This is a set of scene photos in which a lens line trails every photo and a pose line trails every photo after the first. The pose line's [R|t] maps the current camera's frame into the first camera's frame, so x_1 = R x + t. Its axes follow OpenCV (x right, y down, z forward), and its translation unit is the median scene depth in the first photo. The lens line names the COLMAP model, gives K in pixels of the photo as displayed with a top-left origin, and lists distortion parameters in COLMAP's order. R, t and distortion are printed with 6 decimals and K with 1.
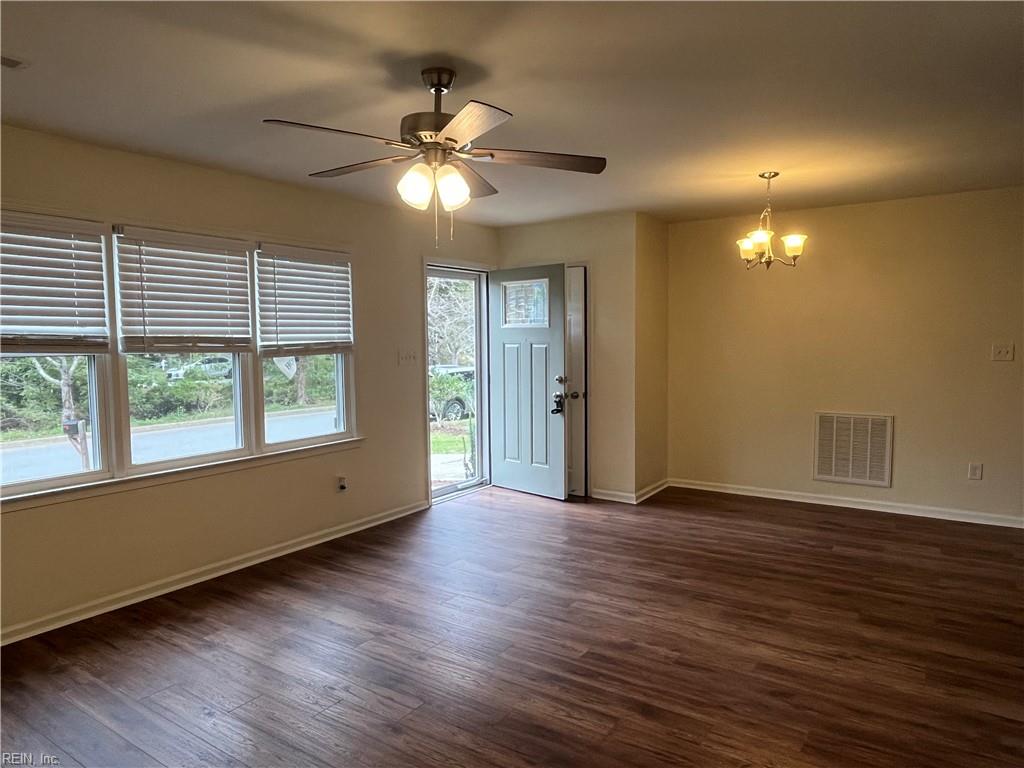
lens RADIAL K [[680.1, 0, 500.7], [0, 680.1, 391.6], [0, 0, 1]] dist [-0.001640, -0.002639]
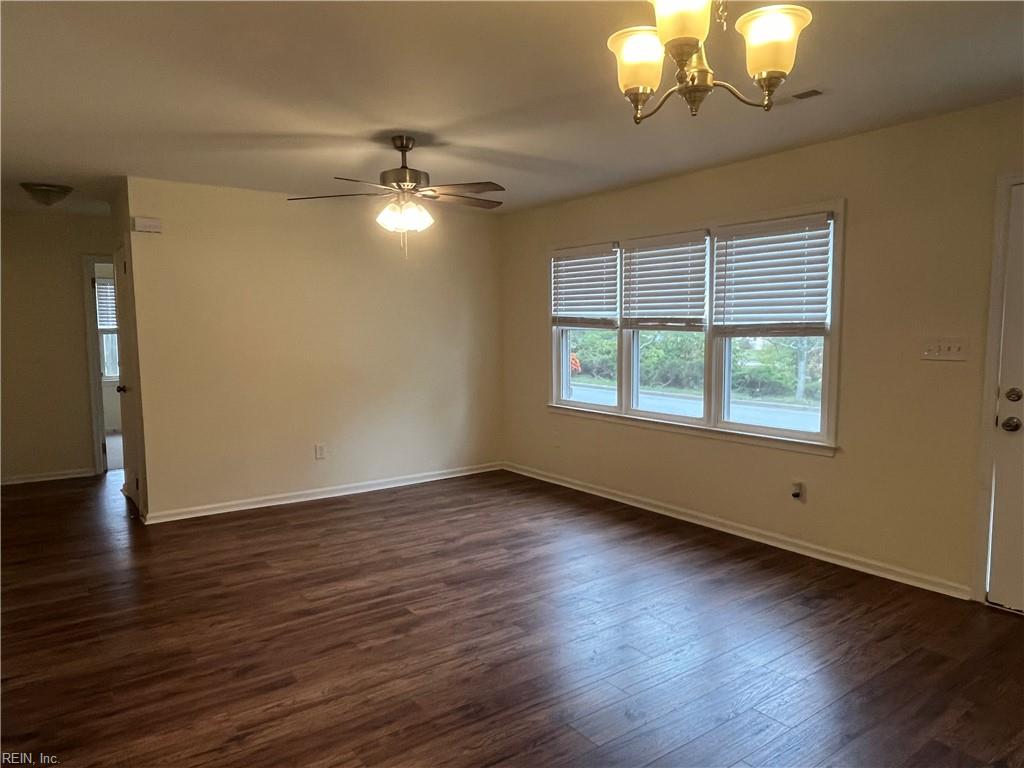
lens RADIAL K [[680.1, 0, 505.5], [0, 680.1, 386.4], [0, 0, 1]] dist [-0.001640, -0.002639]
pose [[-0.331669, 0.094564, -0.938644, 0.920921], [-0.068242, 0.989952, 0.123847, -0.100288], [0.940925, 0.105131, -0.321883, 1.265722]]
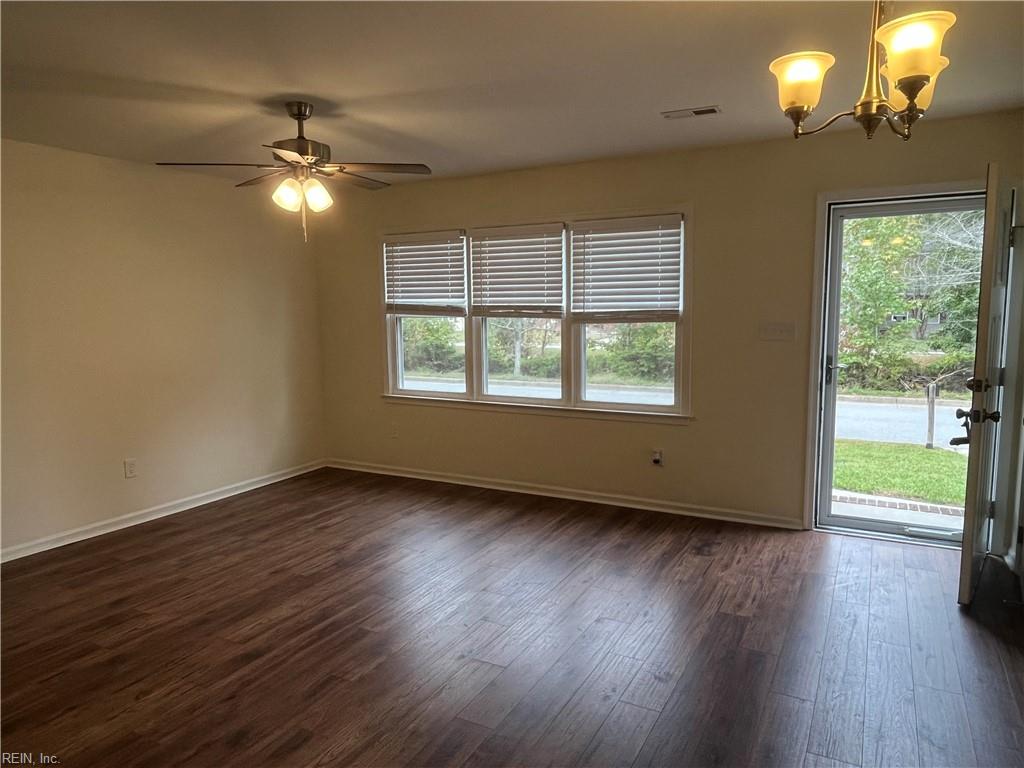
lens RADIAL K [[680.1, 0, 505.7], [0, 680.1, 384.6], [0, 0, 1]] dist [-0.001640, -0.002639]
pose [[0.104944, 0.122194, -0.986942, 0.942556], [-0.070014, 0.990868, 0.115235, -0.086876], [0.992010, 0.057007, 0.112541, 0.928400]]
